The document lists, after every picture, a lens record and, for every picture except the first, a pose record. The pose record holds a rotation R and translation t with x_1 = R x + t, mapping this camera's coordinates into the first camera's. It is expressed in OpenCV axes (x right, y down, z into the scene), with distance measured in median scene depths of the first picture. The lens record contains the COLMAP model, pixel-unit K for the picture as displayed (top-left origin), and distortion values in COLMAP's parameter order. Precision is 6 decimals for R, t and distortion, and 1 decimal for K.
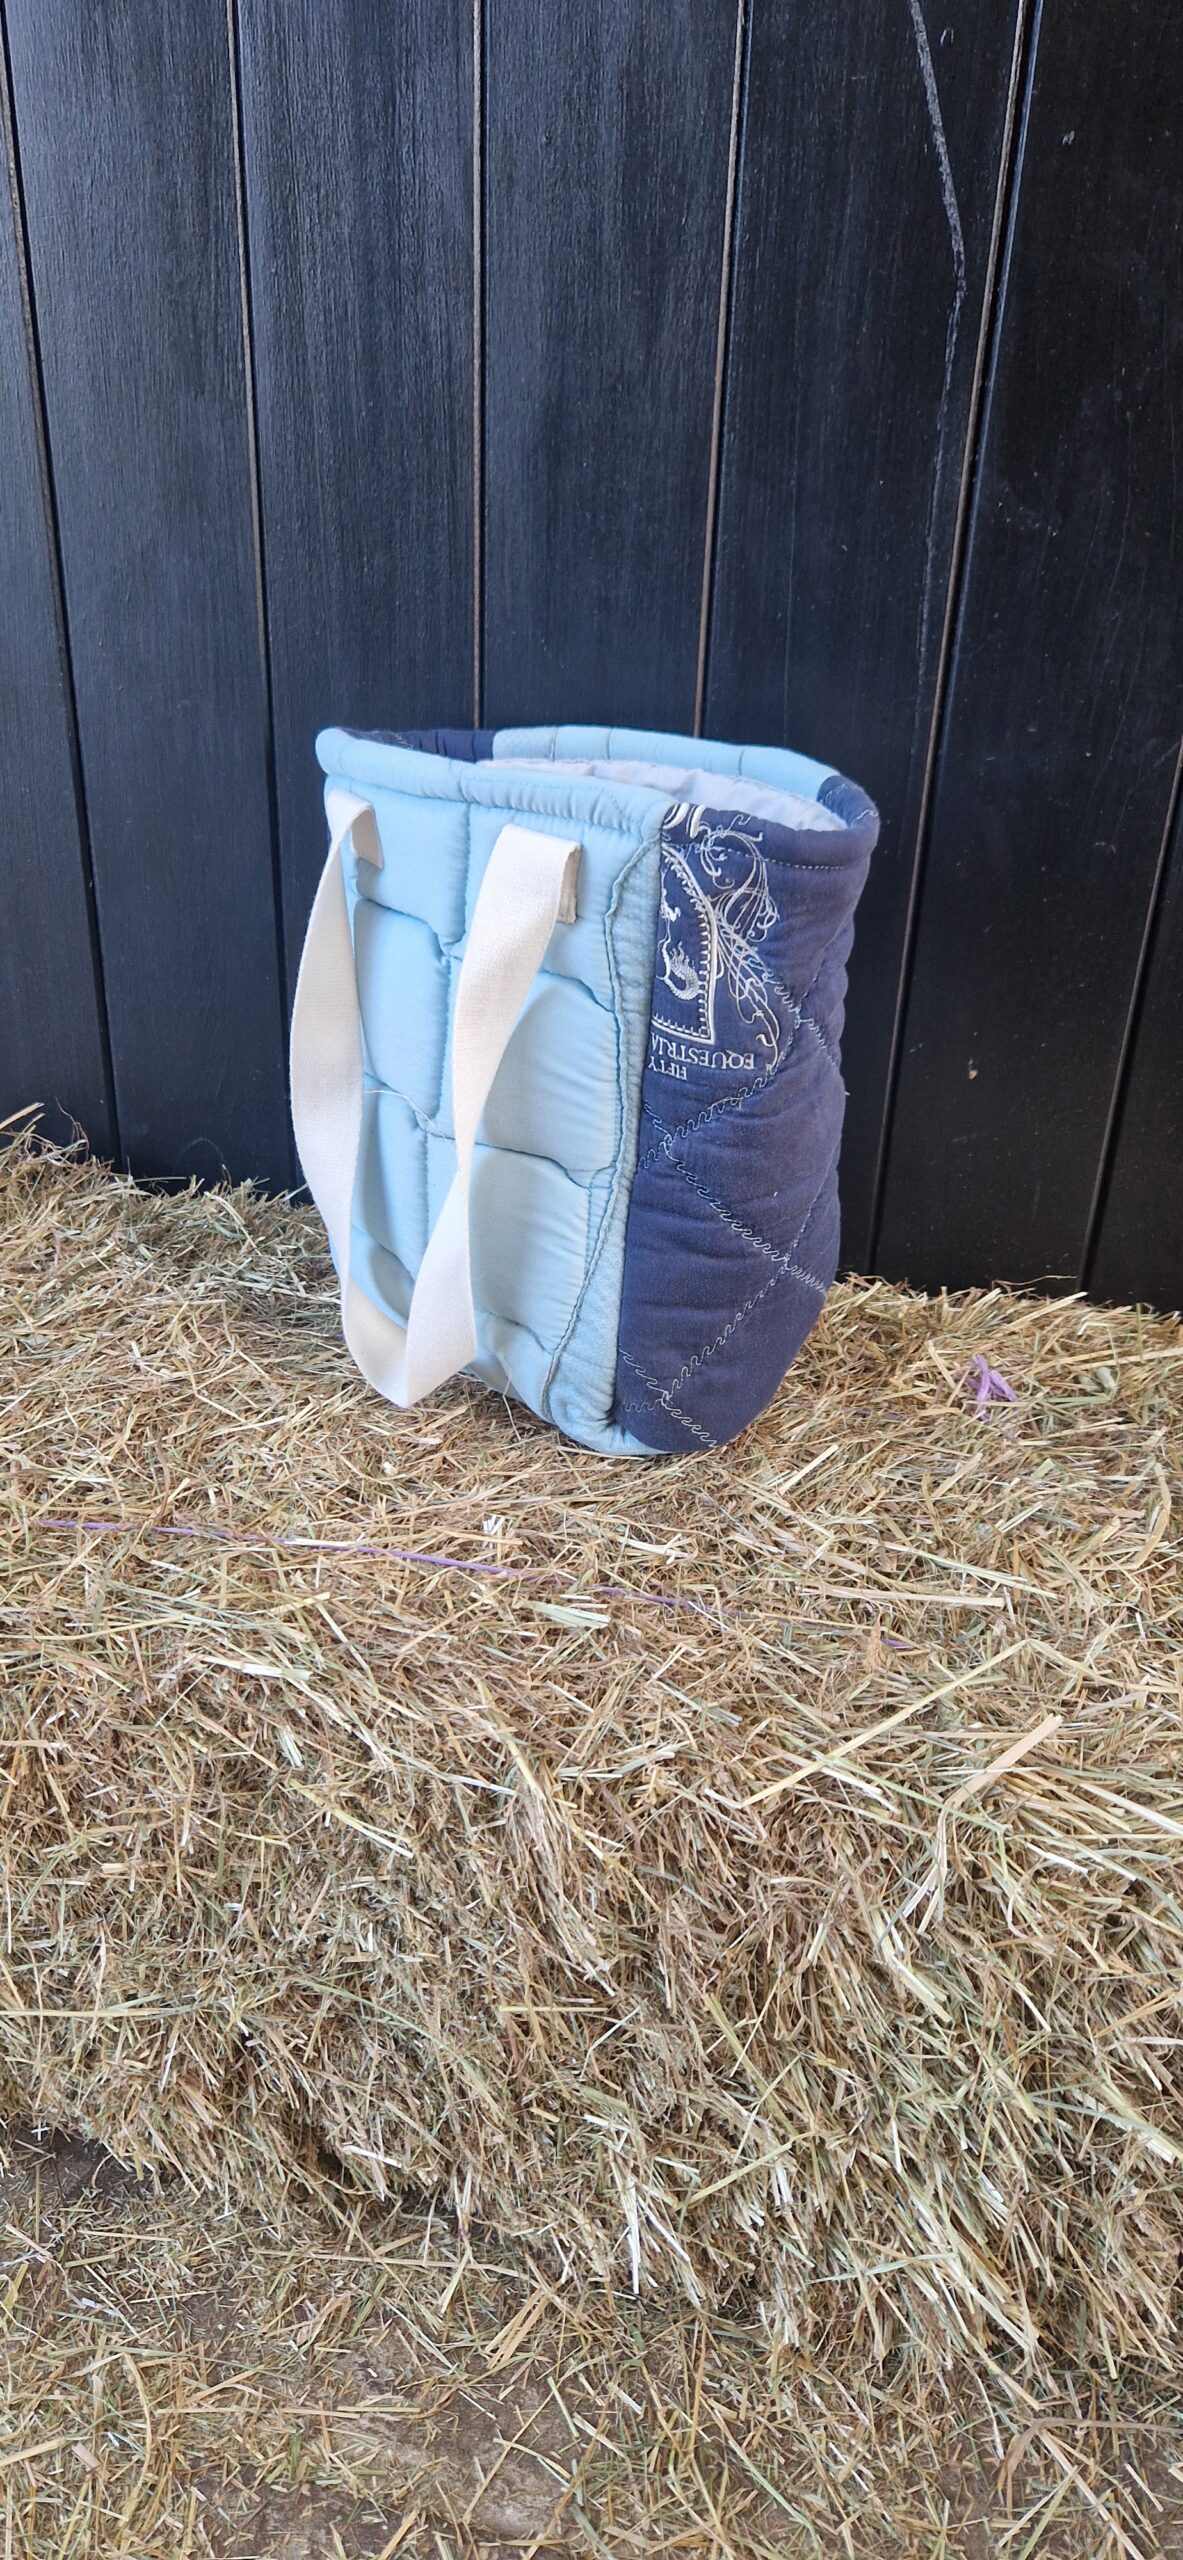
lens RADIAL K [[1801.3, 0, 554.9], [0, 1801.3, 1308.0], [0, 0, 1]] dist [0.034668, -0.041436]
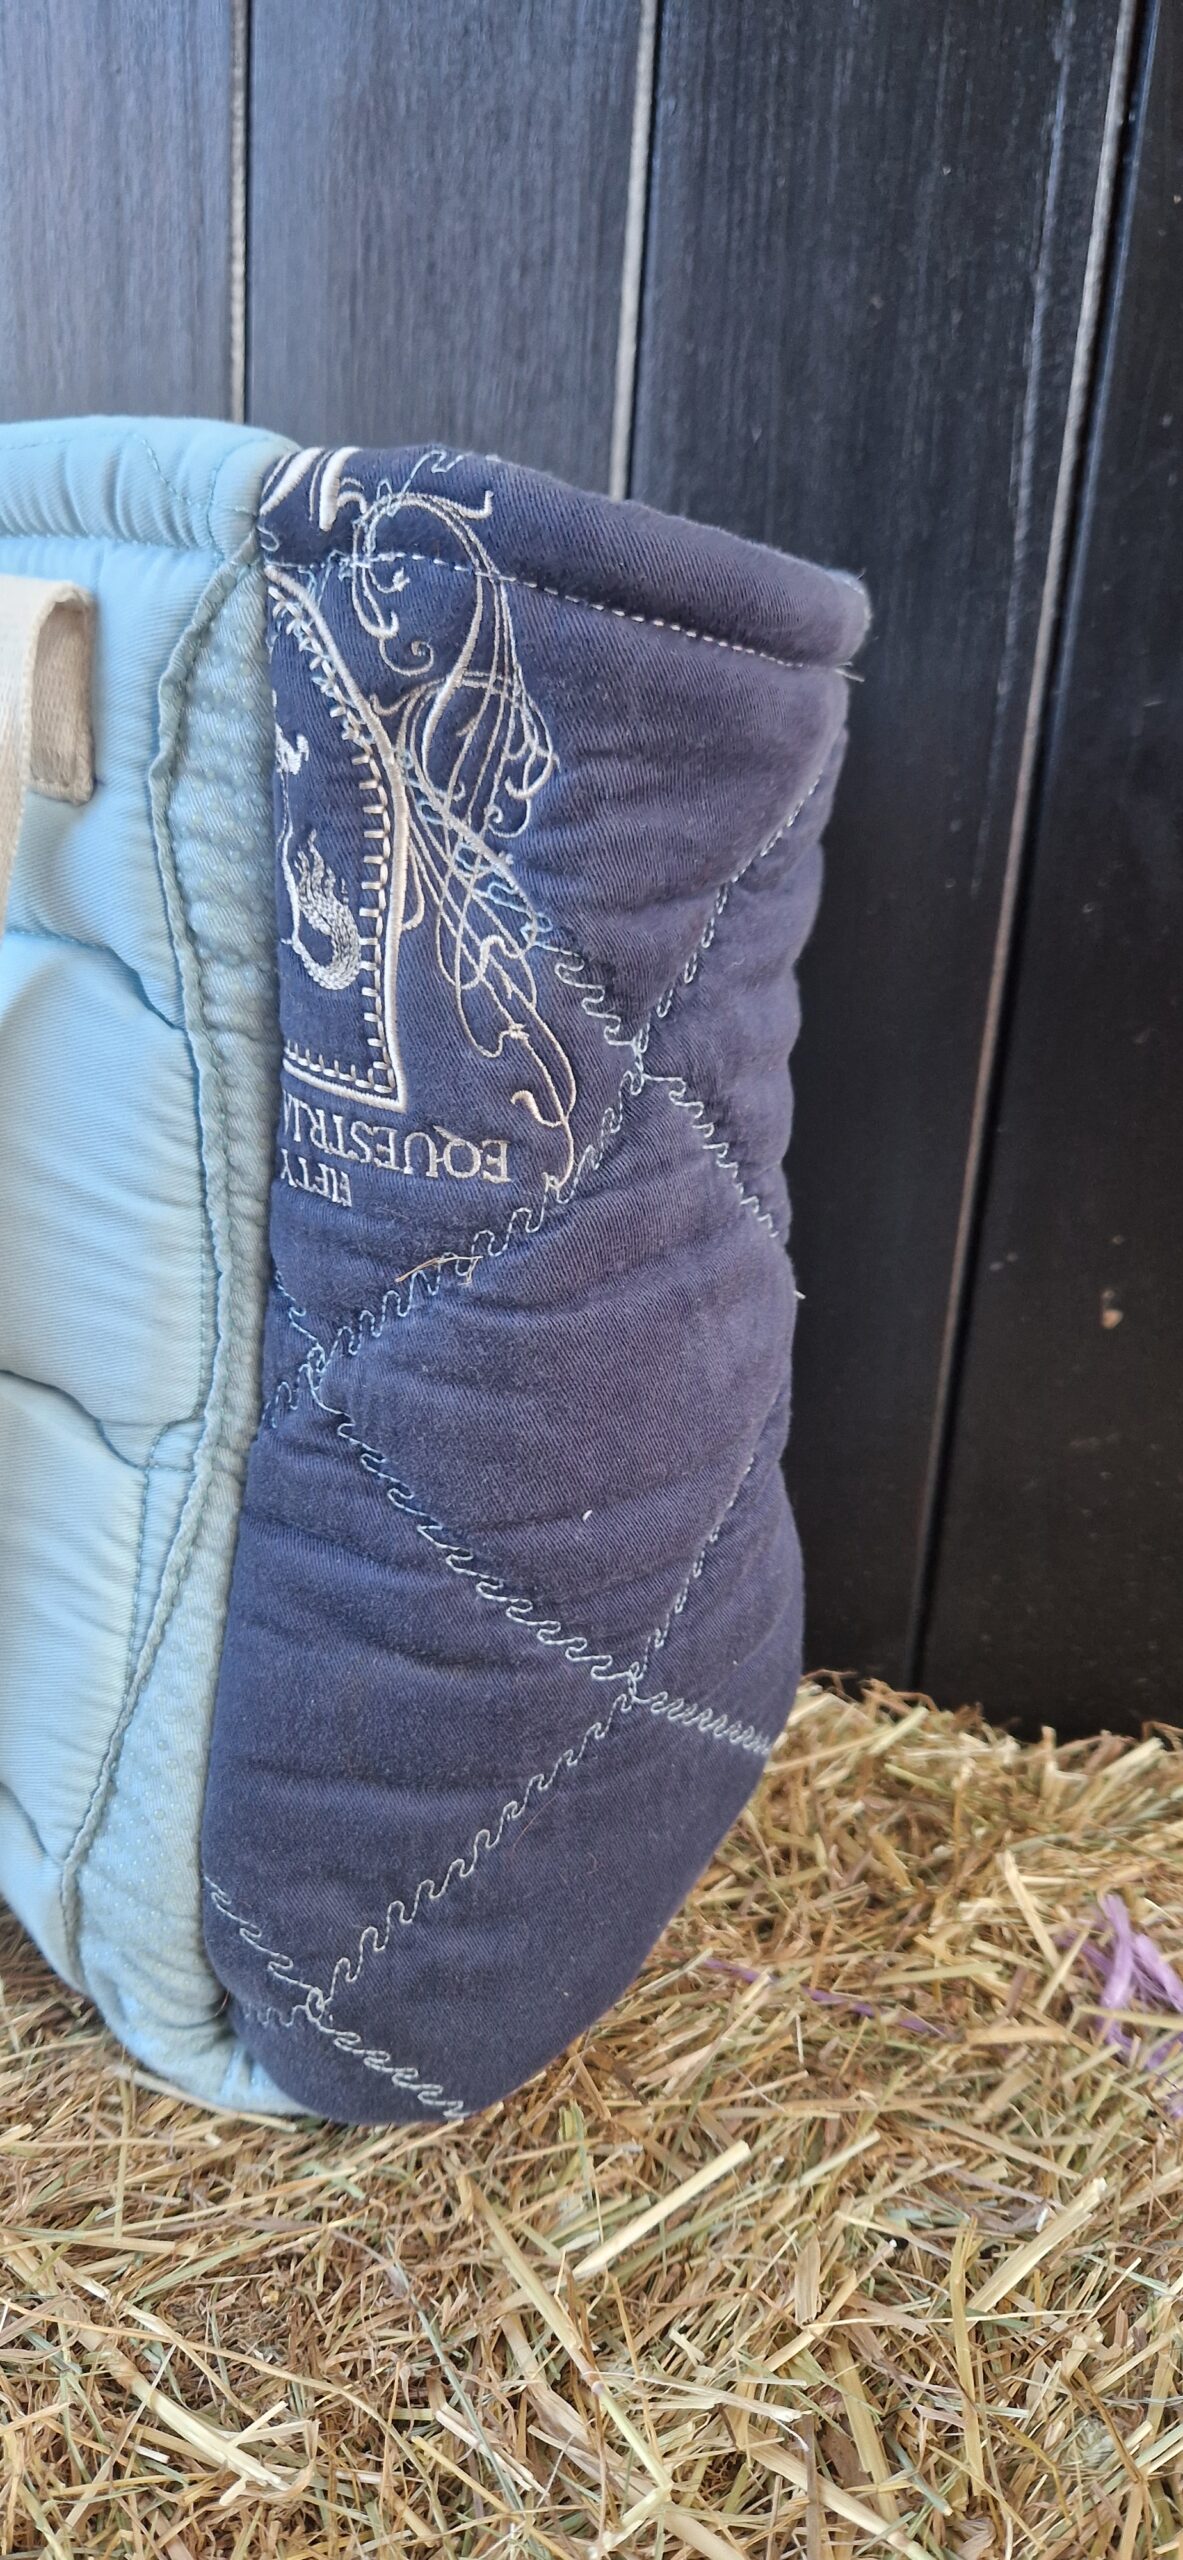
lens RADIAL K [[1801.3, 0, 595.5], [0, 1801.3, 1265.3], [0, 0, 1]] dist [0.034668, -0.041436]
pose [[0.995453, 0.063137, -0.071326, 0.137543], [-0.076033, 0.977714, -0.195689, -0.036123], [0.057381, 0.200222, 0.978069, 0.549222]]
